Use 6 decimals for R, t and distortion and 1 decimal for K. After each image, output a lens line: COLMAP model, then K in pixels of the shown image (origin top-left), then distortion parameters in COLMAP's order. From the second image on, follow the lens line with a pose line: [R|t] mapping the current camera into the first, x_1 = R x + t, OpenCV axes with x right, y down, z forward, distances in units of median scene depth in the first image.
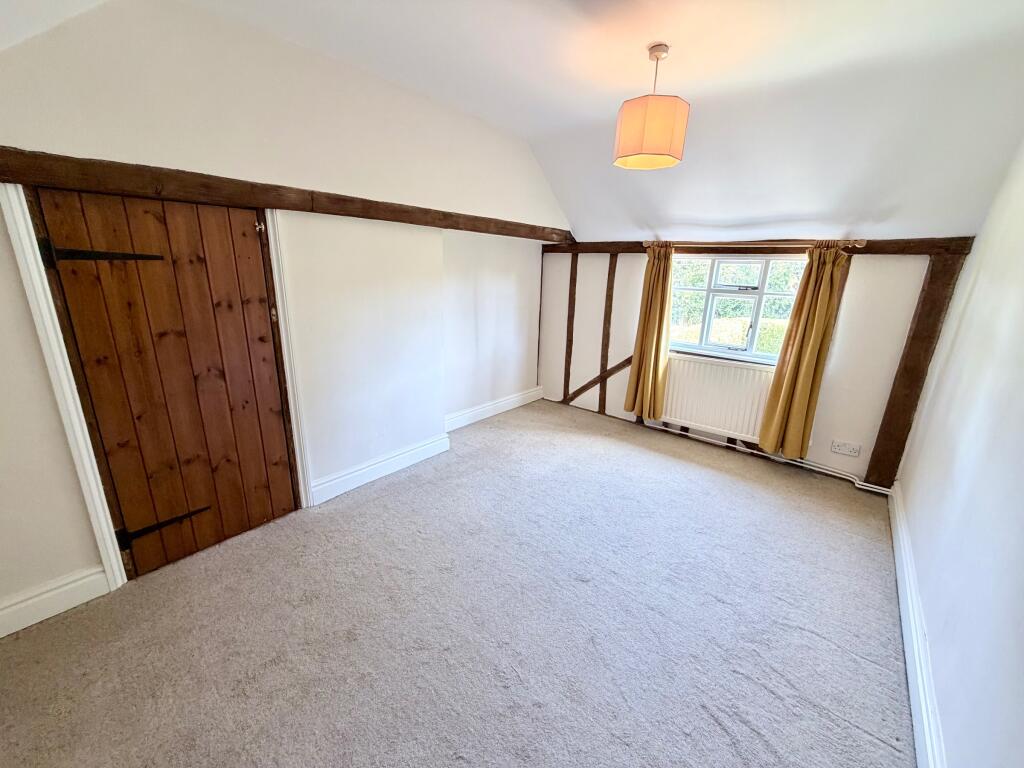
lens RADIAL K [[405.9, 0, 509.0], [0, 405.9, 384.3], [0, 0, 1]] dist [-0.000317, -0.000251]
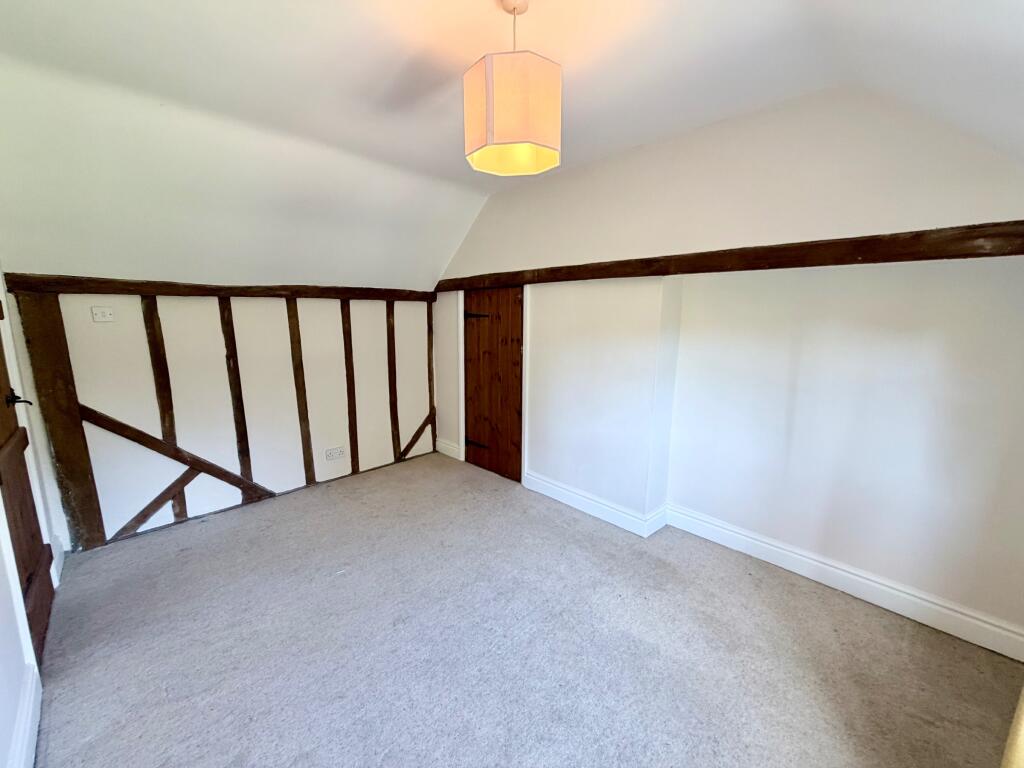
lens RADIAL K [[405.9, 0, 510.4], [0, 405.9, 380.6], [0, 0, 1]] dist [-0.000317, -0.000251]
pose [[-0.094530, 0.130659, -0.986910, 1.080313], [-0.286473, 0.945848, 0.152662, -0.309630], [0.953414, 0.297154, -0.051981, 1.167288]]
